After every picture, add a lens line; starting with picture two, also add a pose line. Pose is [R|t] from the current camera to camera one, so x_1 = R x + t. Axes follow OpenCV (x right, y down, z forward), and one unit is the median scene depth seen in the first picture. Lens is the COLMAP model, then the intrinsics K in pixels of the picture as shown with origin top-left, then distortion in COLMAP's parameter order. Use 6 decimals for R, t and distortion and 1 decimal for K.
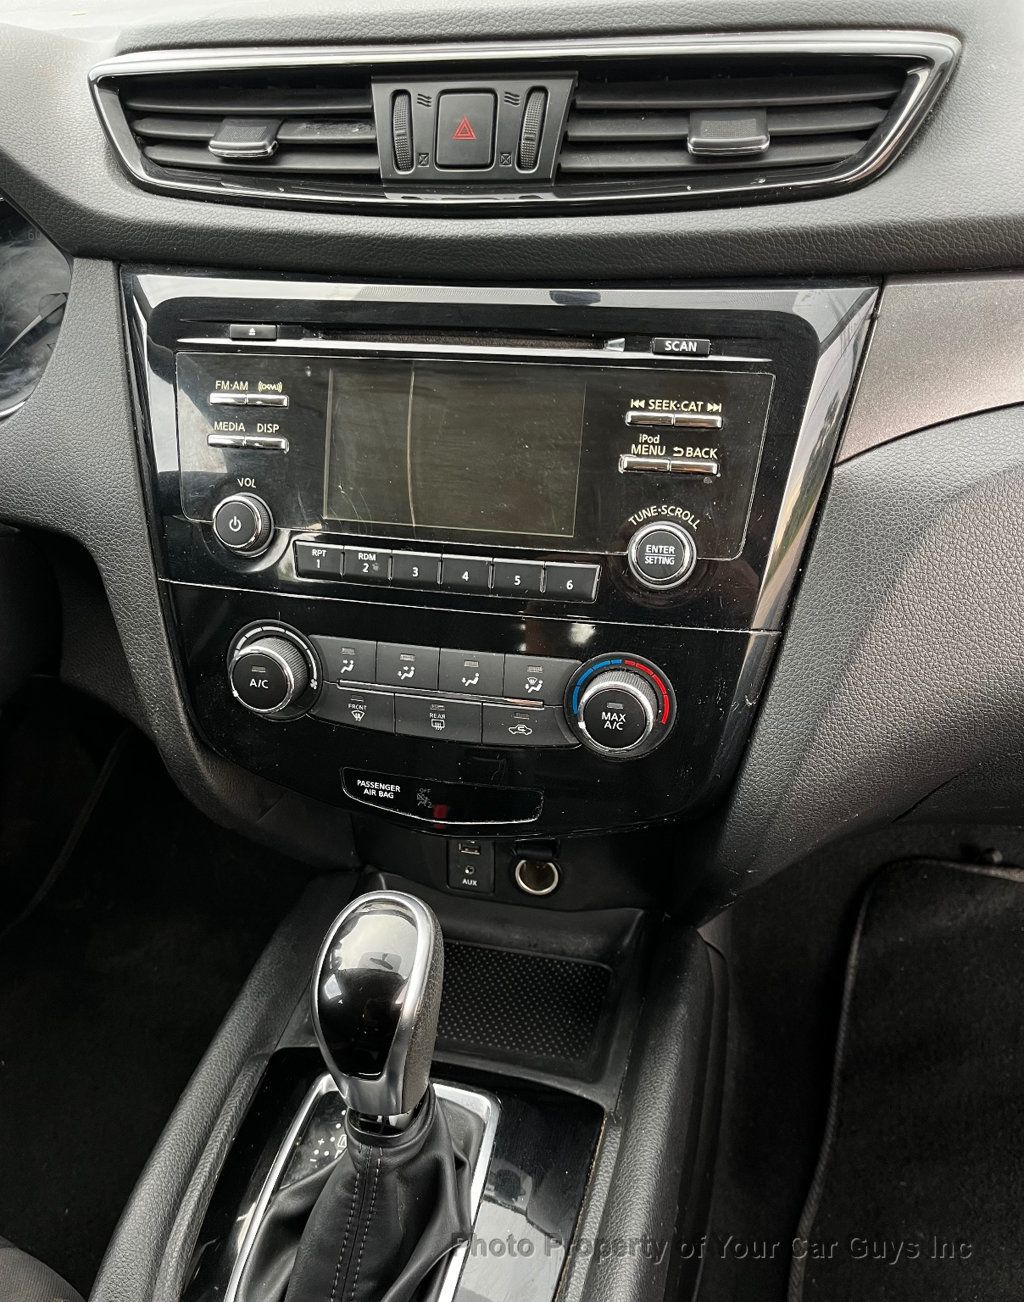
lens RADIAL K [[1141.7, 0, 514.8], [0, 1141.7, 685.5], [0, 0, 1]] dist [-0.009193, -0.010097]
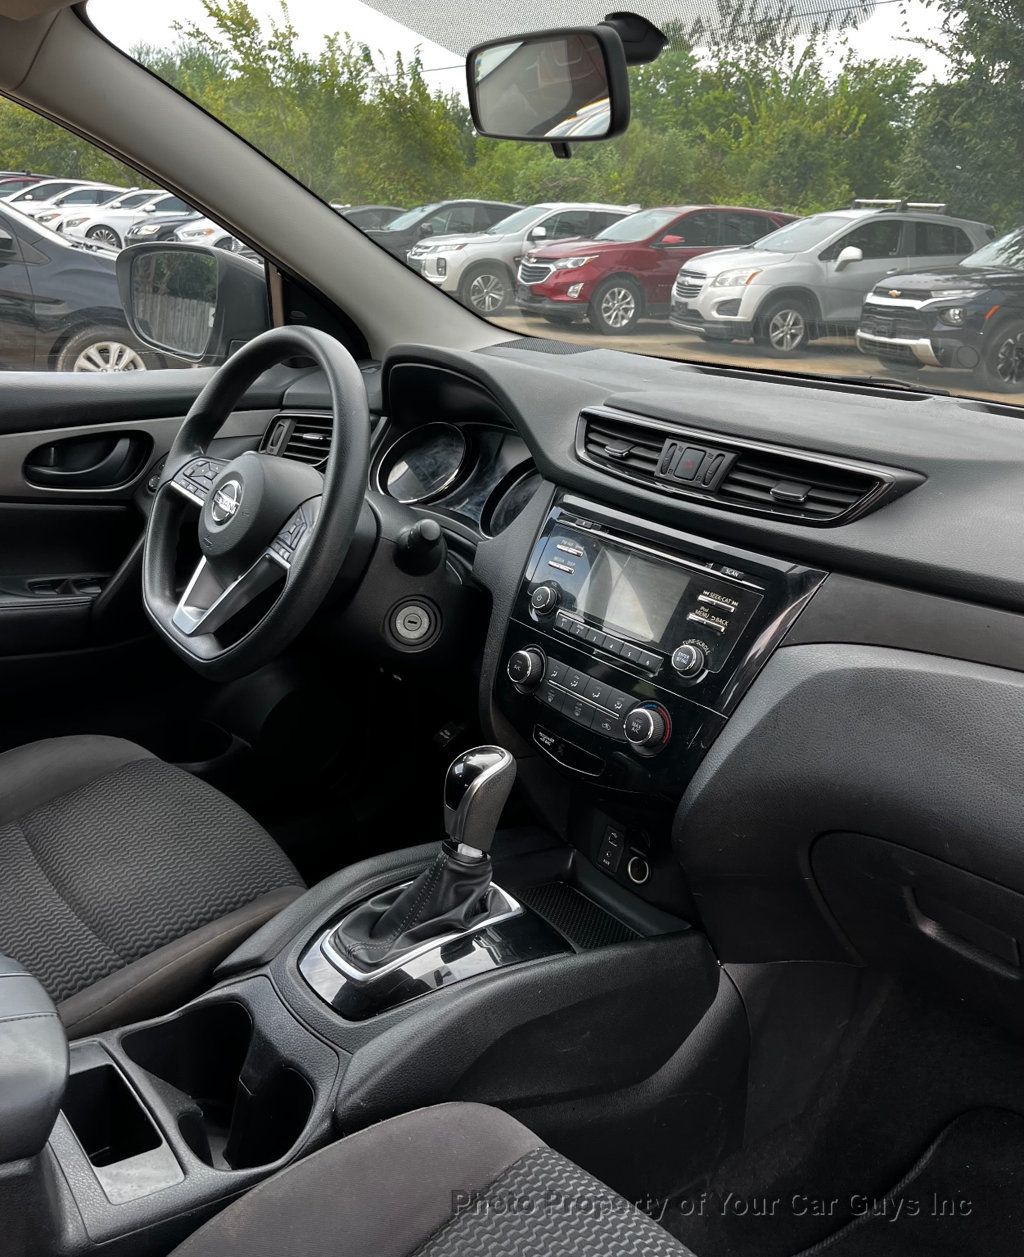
lens RADIAL K [[1088.9, 0, 512.0], [0, 1088.9, 628.5], [0, 0, 1]] dist [0.014234, -0.012140]
pose [[0.788503, 0.300995, -0.536344, 0.906440], [-0.452055, 0.874940, -0.173572, 0.315865], [0.417024, 0.379319, 0.825959, -0.771557]]
